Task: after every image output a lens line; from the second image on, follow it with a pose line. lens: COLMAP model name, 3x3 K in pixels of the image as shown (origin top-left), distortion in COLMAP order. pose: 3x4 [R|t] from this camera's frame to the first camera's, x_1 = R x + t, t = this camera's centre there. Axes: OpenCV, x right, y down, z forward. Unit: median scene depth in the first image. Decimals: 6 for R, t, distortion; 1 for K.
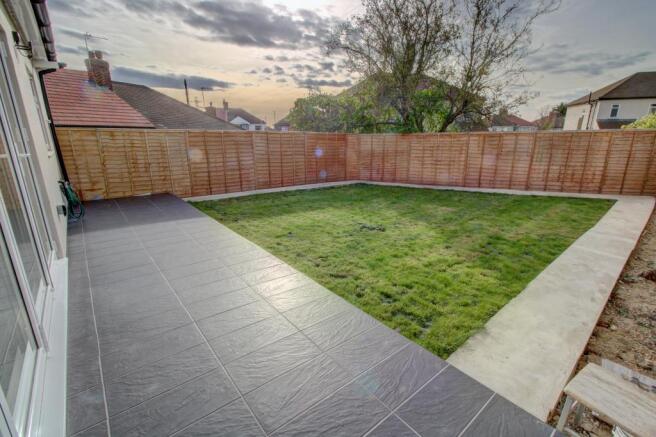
lens RADIAL K [[304.1, 0, 342.9], [0, 304.1, 221.9], [0, 0, 1]] dist [-0.000770, -0.001152]
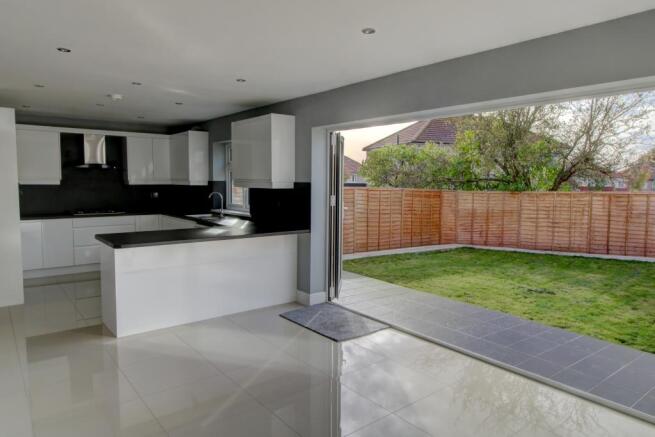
lens RADIAL K [[436.4, 0, 334.2], [0, 436.4, 218.6], [0, 0, 1]] dist [-0.015189, 0.009710]
pose [[0.999446, 0.014915, -0.029756, -0.291526], [-0.020424, 0.980703, -0.194435, 0.041867], [0.026282, 0.194935, 0.980464, -0.239882]]
